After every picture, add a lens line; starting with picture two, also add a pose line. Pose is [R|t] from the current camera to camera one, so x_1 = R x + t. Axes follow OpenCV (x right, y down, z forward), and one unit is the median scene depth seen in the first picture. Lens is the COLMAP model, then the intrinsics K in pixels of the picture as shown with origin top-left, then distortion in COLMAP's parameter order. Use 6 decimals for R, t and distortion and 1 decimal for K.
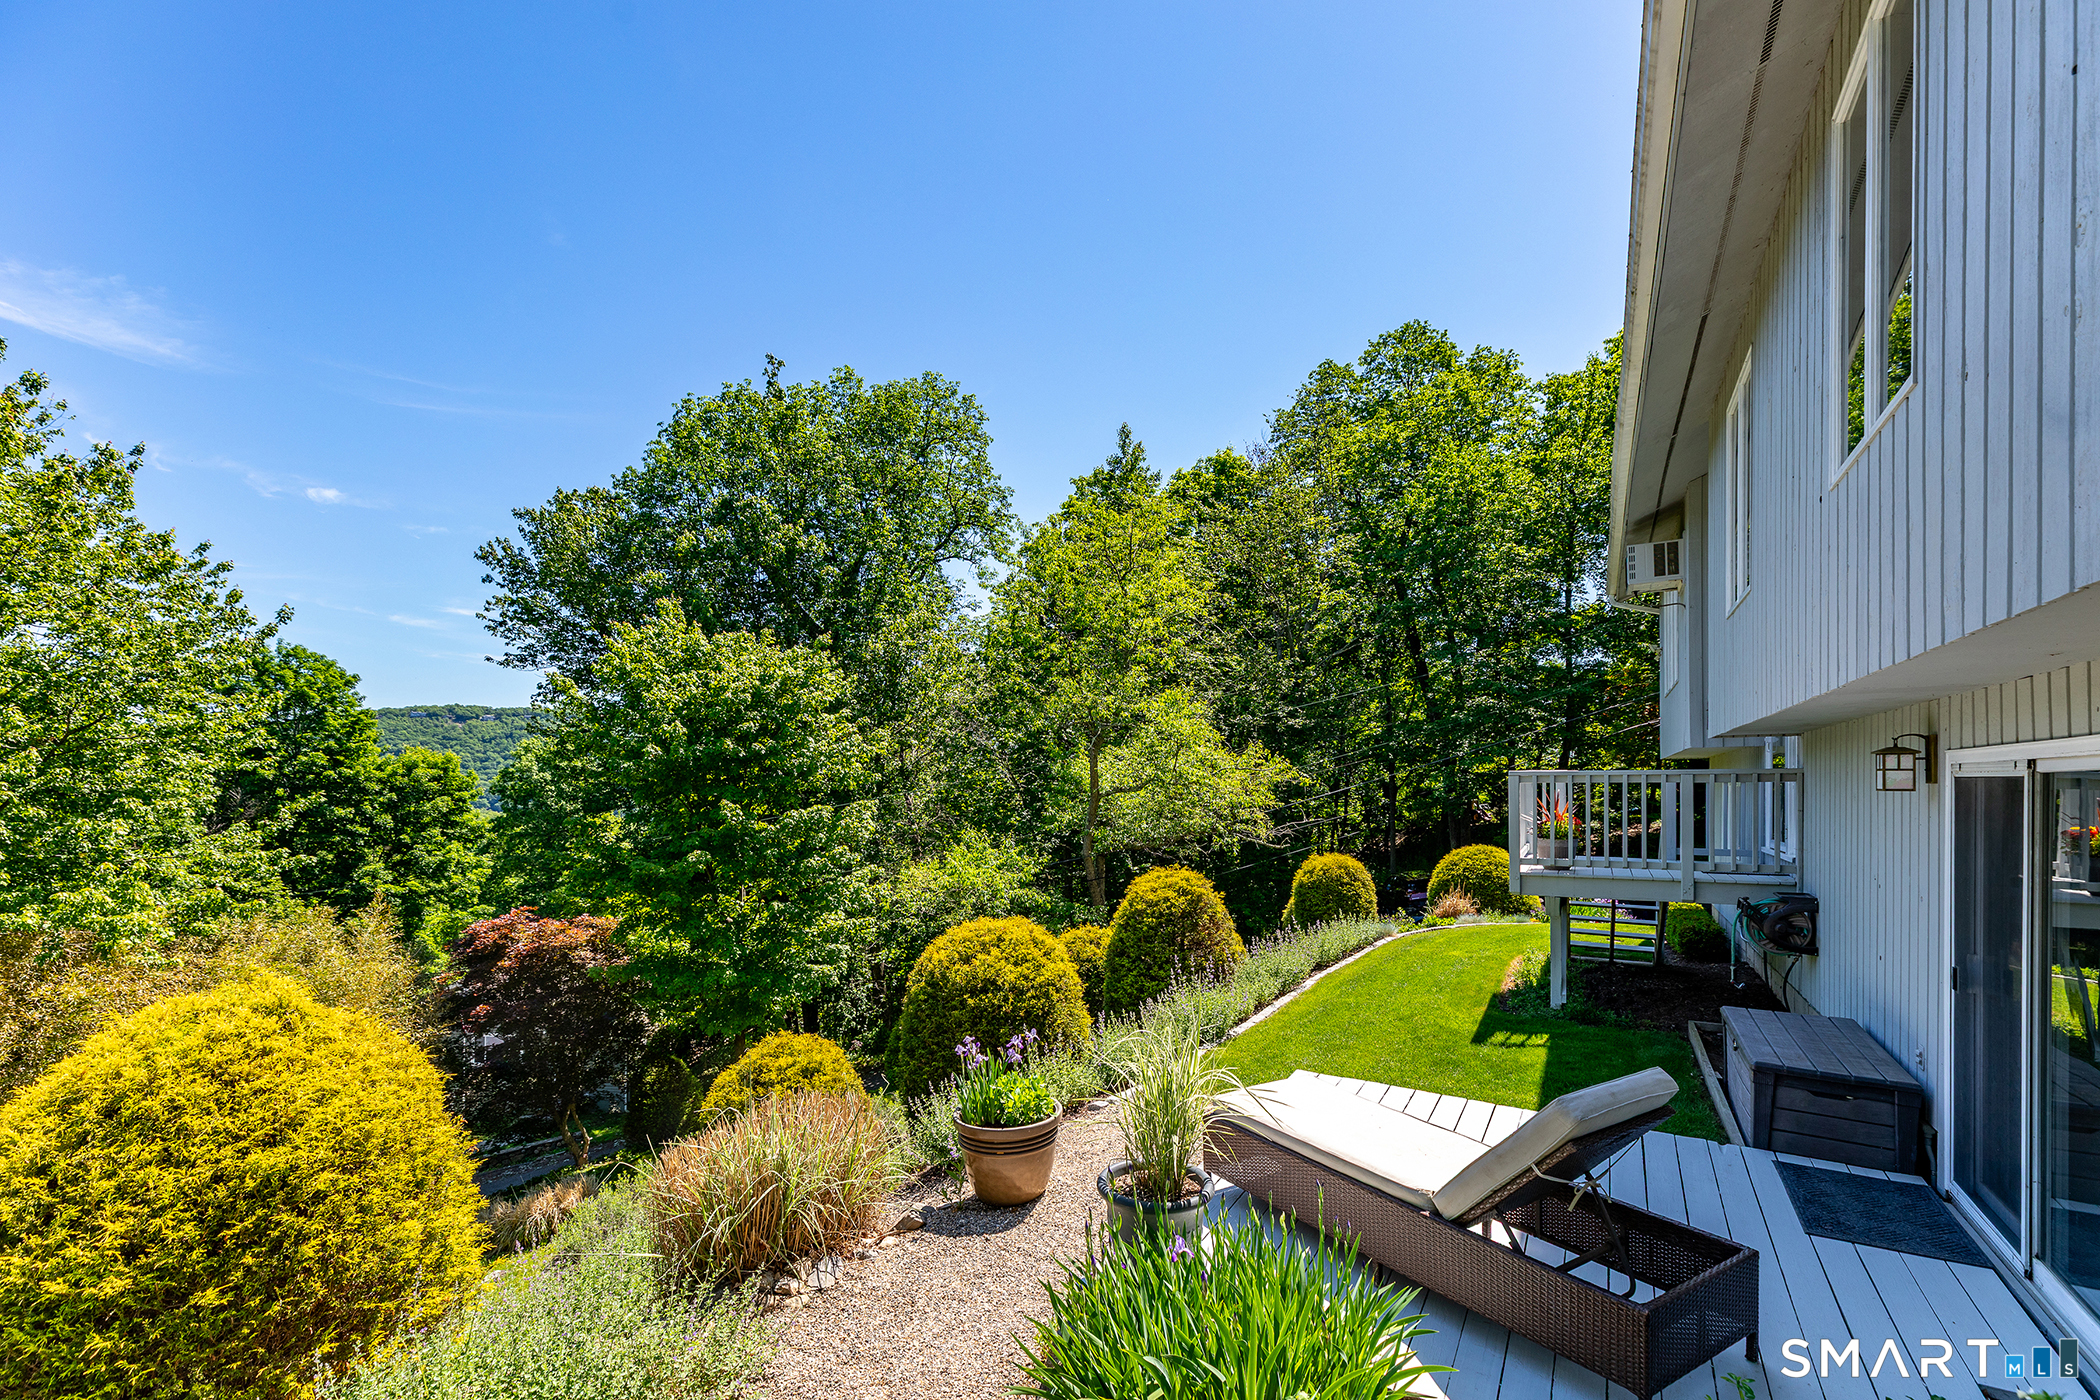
lens RADIAL K [[942.1, 0, 1050.0], [0, 942.1, 773.2], [0, 0, 1]] dist [0.019058, -0.006259]
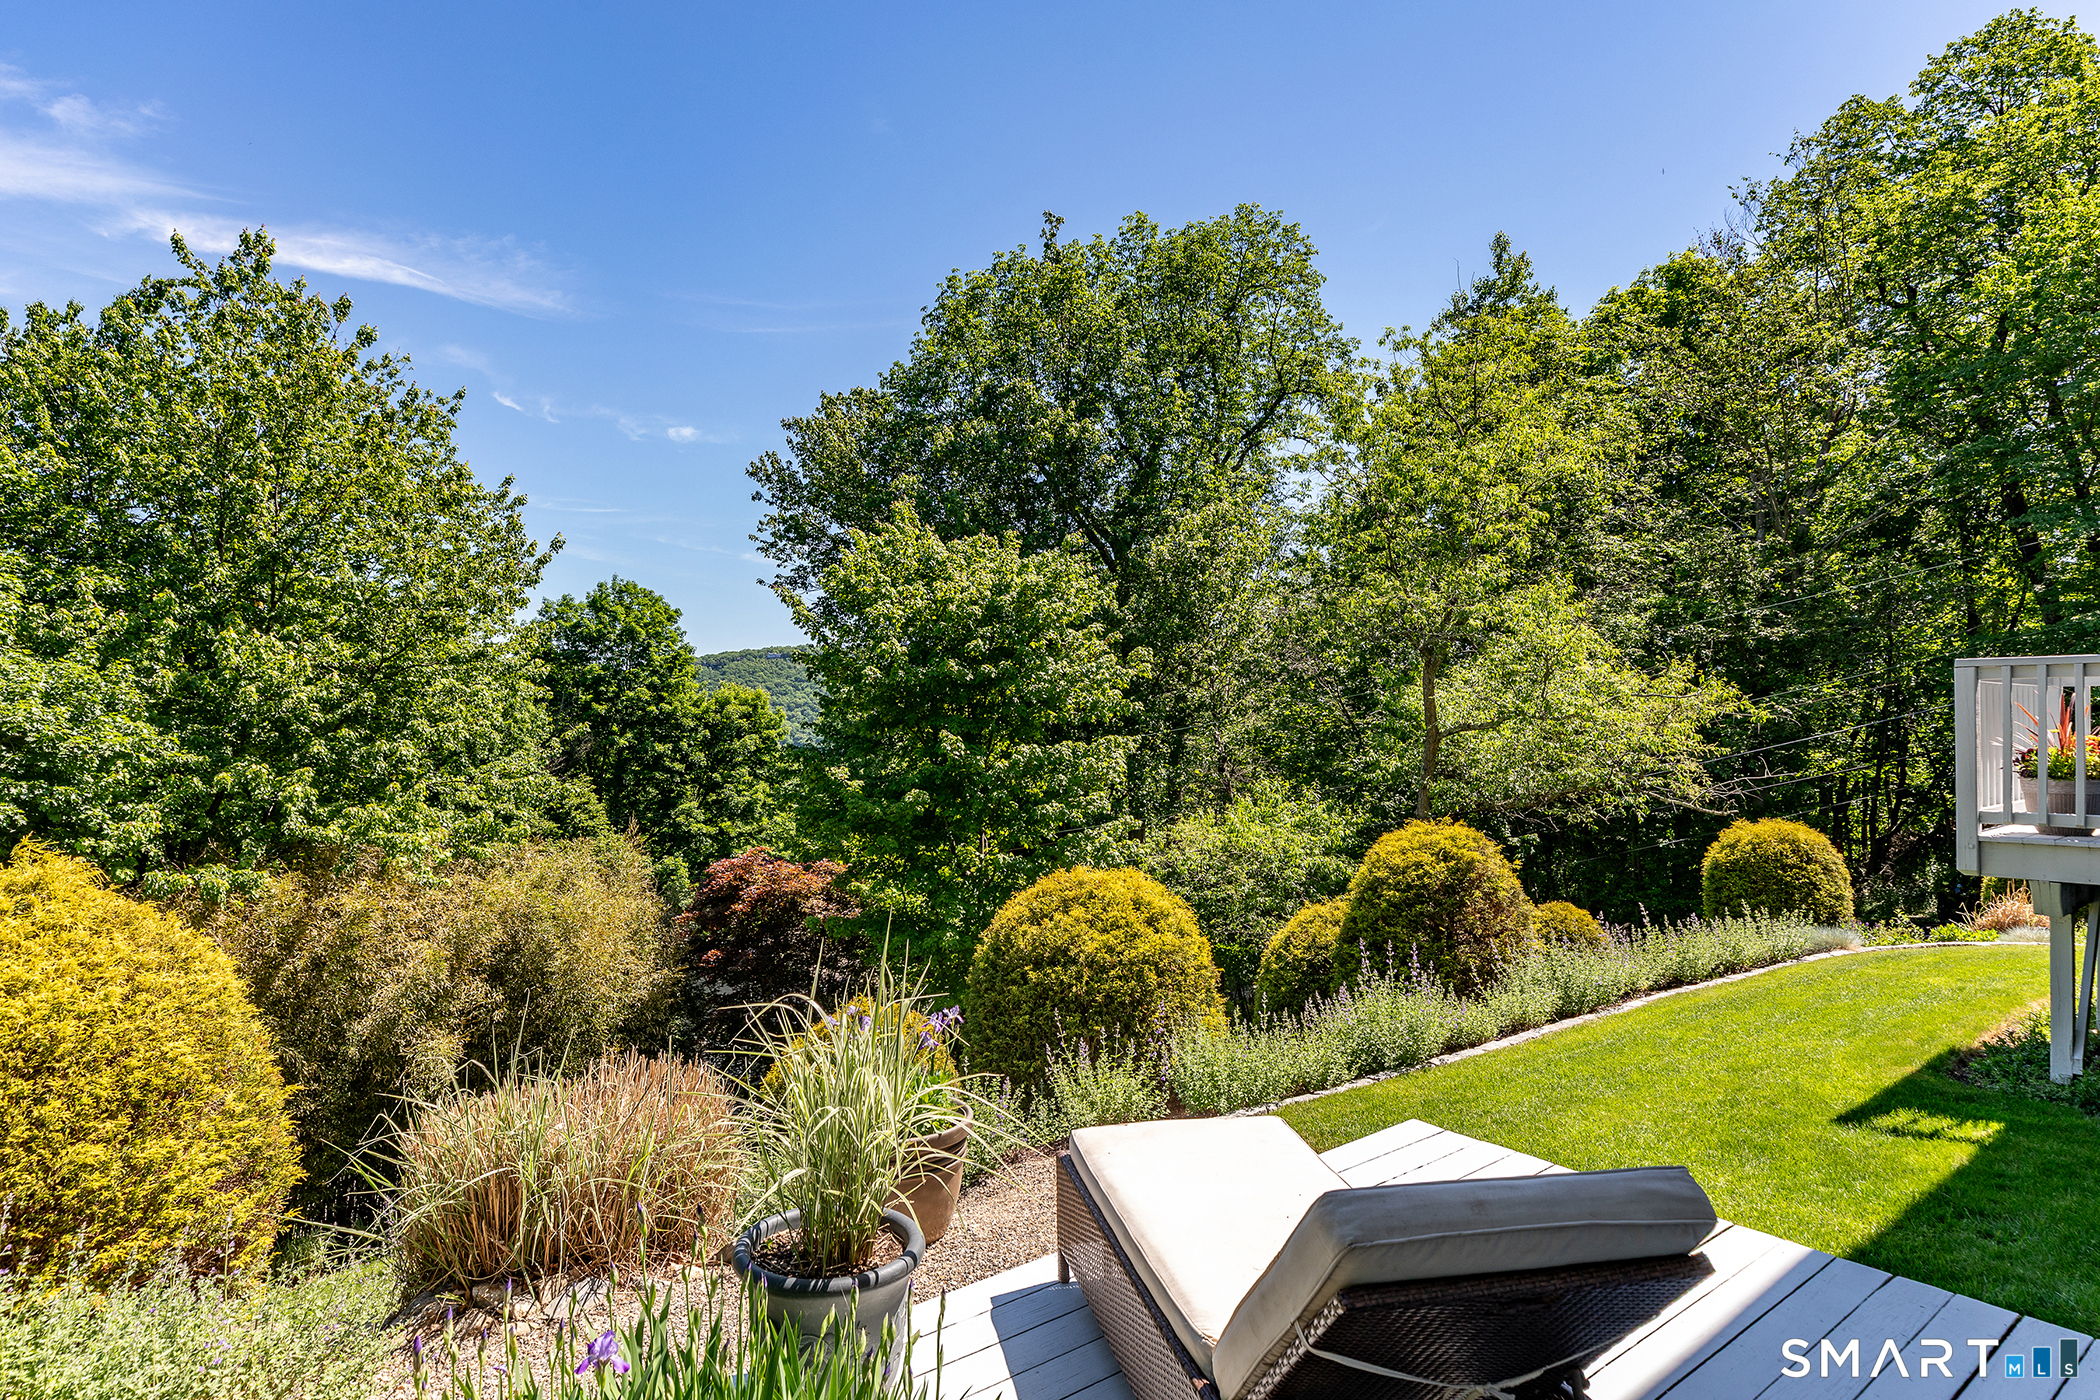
lens RADIAL K [[1145.3, 0, 1041.3], [0, 1145.3, 706.1], [0, 0, 1]] dist [0.025430, -0.010867]
pose [[0.934226, 0.002042, -0.356675, 0.072025], [-0.006311, 0.999922, -0.010805, 0.011646], [0.356625, 0.012346, 0.934166, 0.045723]]
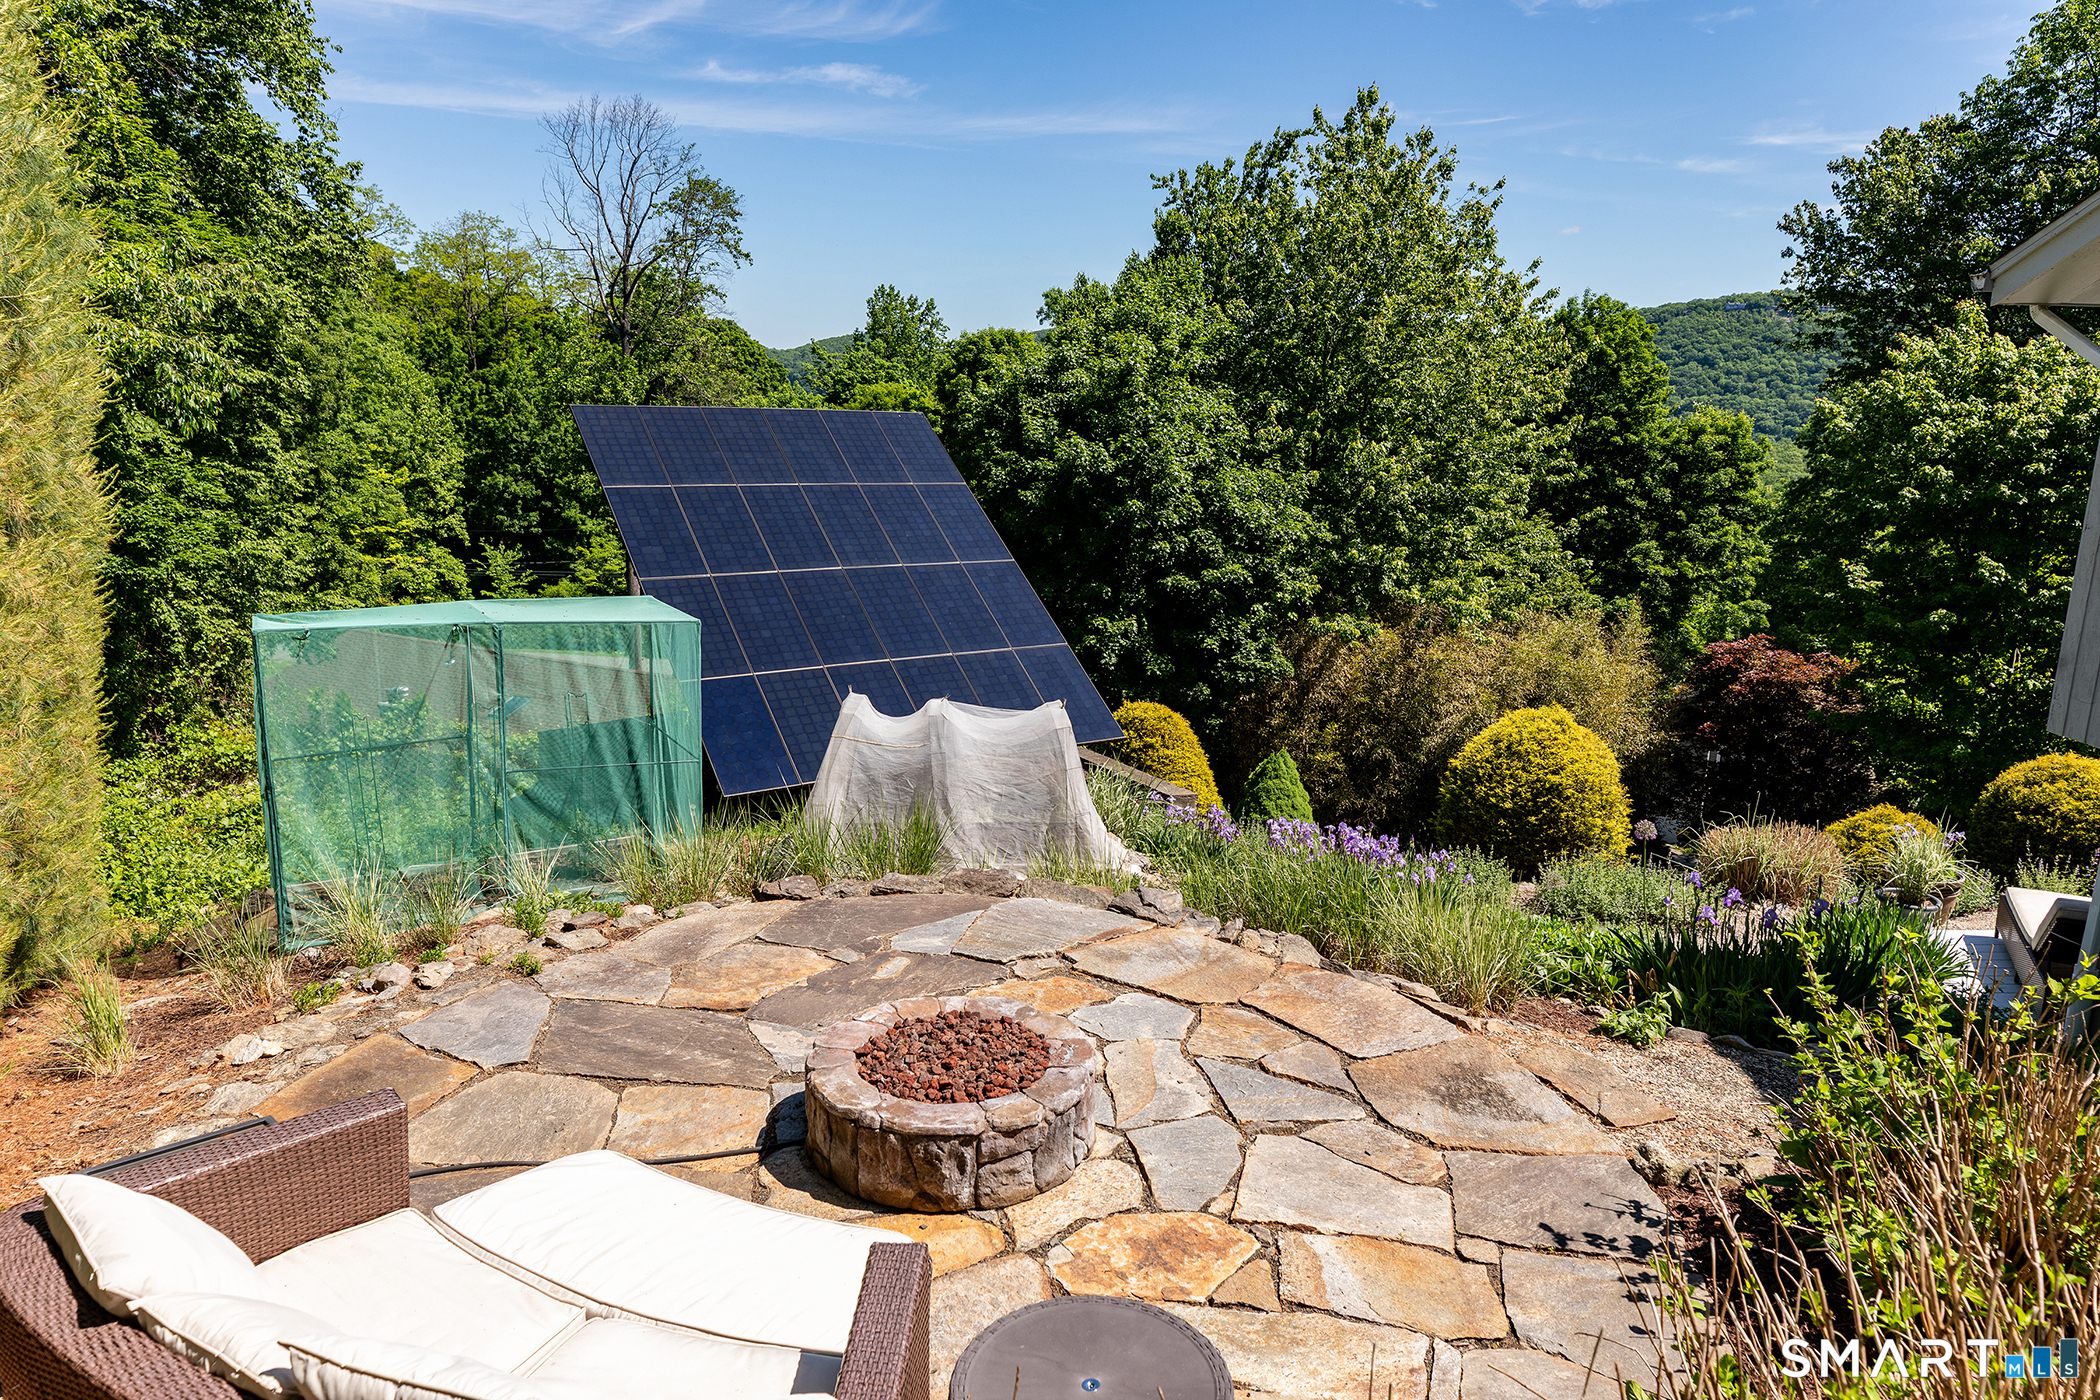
lens RADIAL K [[1374.1, 0, 1040.6], [0, 1374.1, 710.4], [0, 0, 1]] dist [0.027100, -0.019229]
pose [[0.506953, 0.205376, -0.837149, 0.220806], [-0.004176, 0.971774, 0.235875, -0.091938], [0.861963, -0.116082, 0.493502, -0.284857]]
